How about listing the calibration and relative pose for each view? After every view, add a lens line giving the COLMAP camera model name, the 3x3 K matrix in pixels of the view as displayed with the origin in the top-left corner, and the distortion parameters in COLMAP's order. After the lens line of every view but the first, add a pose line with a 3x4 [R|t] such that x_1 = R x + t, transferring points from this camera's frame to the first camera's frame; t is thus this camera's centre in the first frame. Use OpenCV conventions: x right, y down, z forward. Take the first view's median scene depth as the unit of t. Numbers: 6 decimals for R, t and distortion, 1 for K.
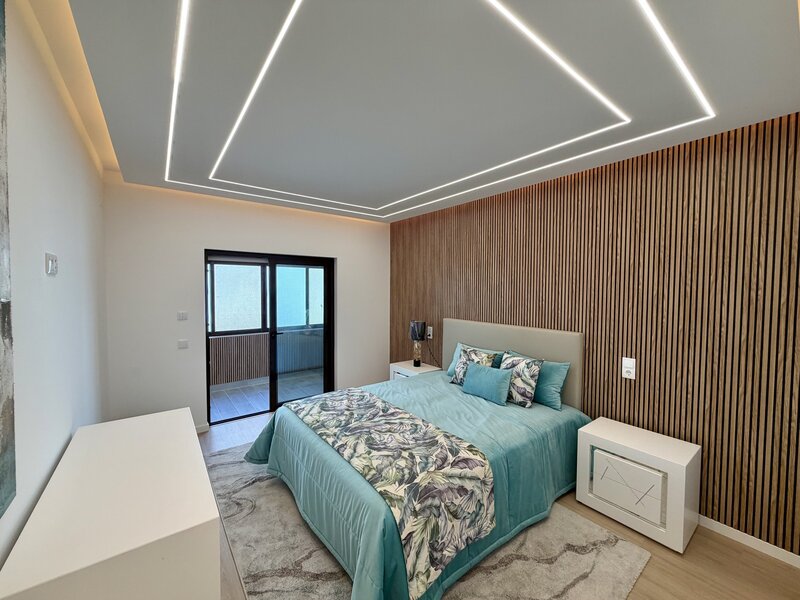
lens RADIAL K [[318.2, 0, 392.8], [0, 318.2, 300.3], [0, 0, 1]] dist [-0.002917, 0.000935]
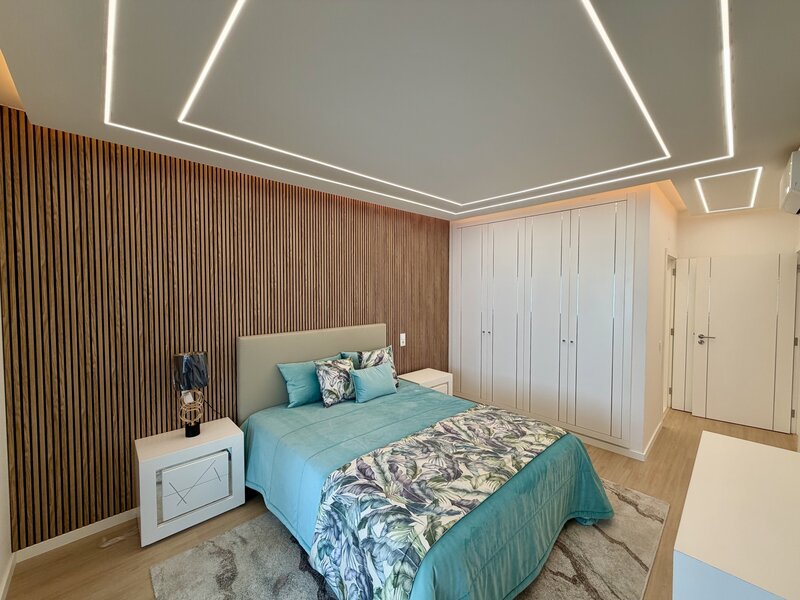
lens RADIAL K [[318.2, 0, 403.5], [0, 318.2, 300.1], [0, 0, 1]] dist [-0.002917, 0.000935]
pose [[-0.124001, -0.040093, 0.991472, -0.860467], [0.037747, 0.998270, 0.045089, -0.062076], [-0.991564, 0.043016, -0.122273, 1.187622]]
